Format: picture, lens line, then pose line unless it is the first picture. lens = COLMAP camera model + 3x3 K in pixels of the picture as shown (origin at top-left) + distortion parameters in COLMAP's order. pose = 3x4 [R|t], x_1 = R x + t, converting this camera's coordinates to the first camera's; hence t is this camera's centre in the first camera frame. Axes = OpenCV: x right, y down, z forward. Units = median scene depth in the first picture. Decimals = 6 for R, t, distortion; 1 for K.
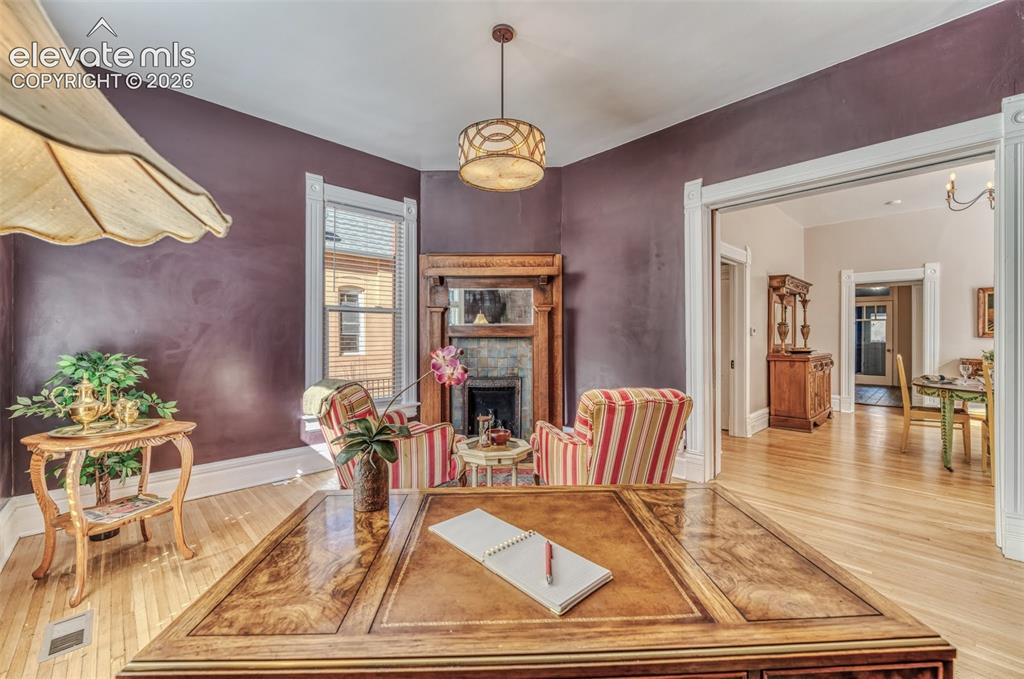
lens RADIAL K [[409.4, 0, 513.4], [0, 409.4, 336.2], [0, 0, 1]] dist [-0.001523, -0.000203]
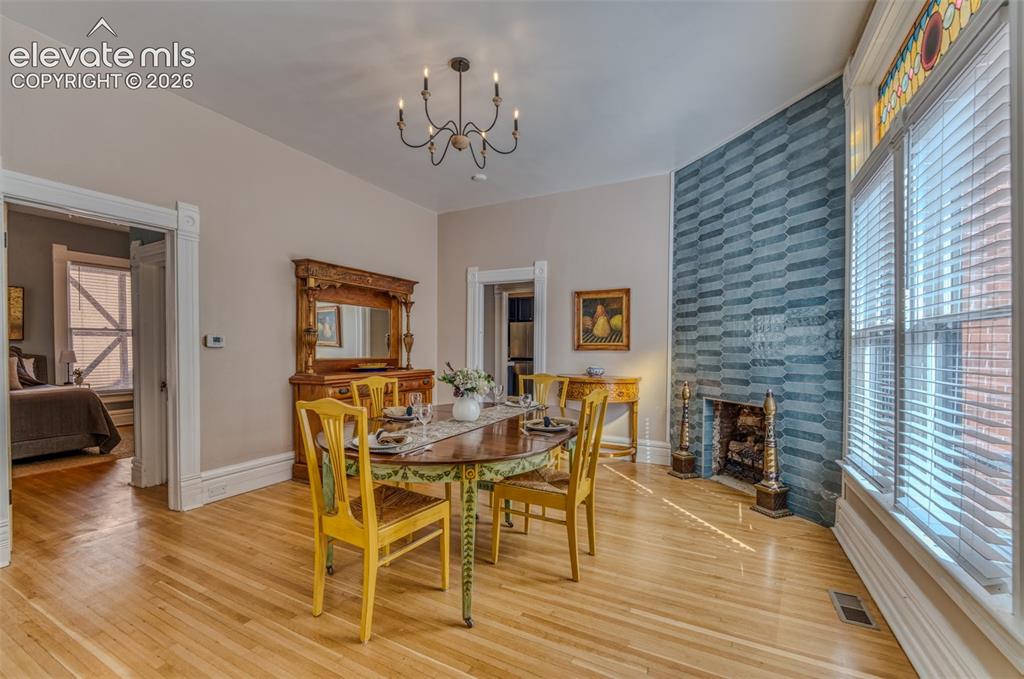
lens RADIAL K [[422.1, 0, 509.4], [0, 422.1, 357.2], [0, 0, 1]] dist [-0.014383, -0.000222]
pose [[0.950029, -0.003762, 0.312140, 0.744375], [-0.003260, 0.999753, 0.021974, -0.001478], [-0.312146, -0.021893, 0.949782, 0.209775]]
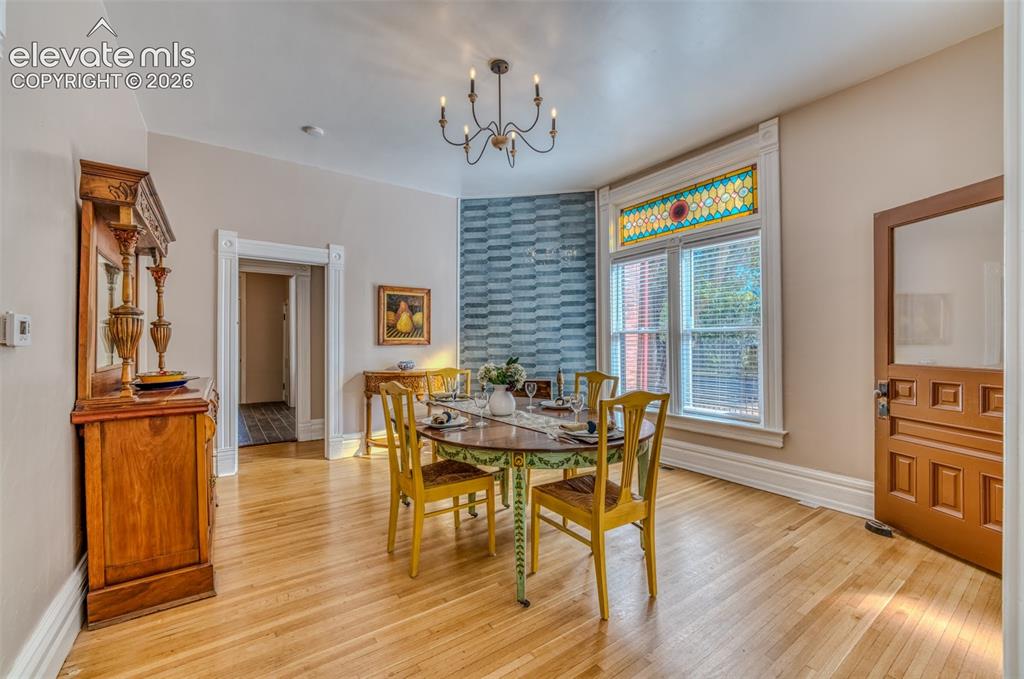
lens RADIAL K [[416.2, 0, 509.1], [0, 416.2, 339.7], [0, 0, 1]] dist [-0.001236, -0.004752]
pose [[0.159176, 0.003202, 0.987245, 0.353818], [0.002638, 0.999990, -0.003668, -0.004515], [-0.987247, 0.003188, 0.159165, 0.610128]]
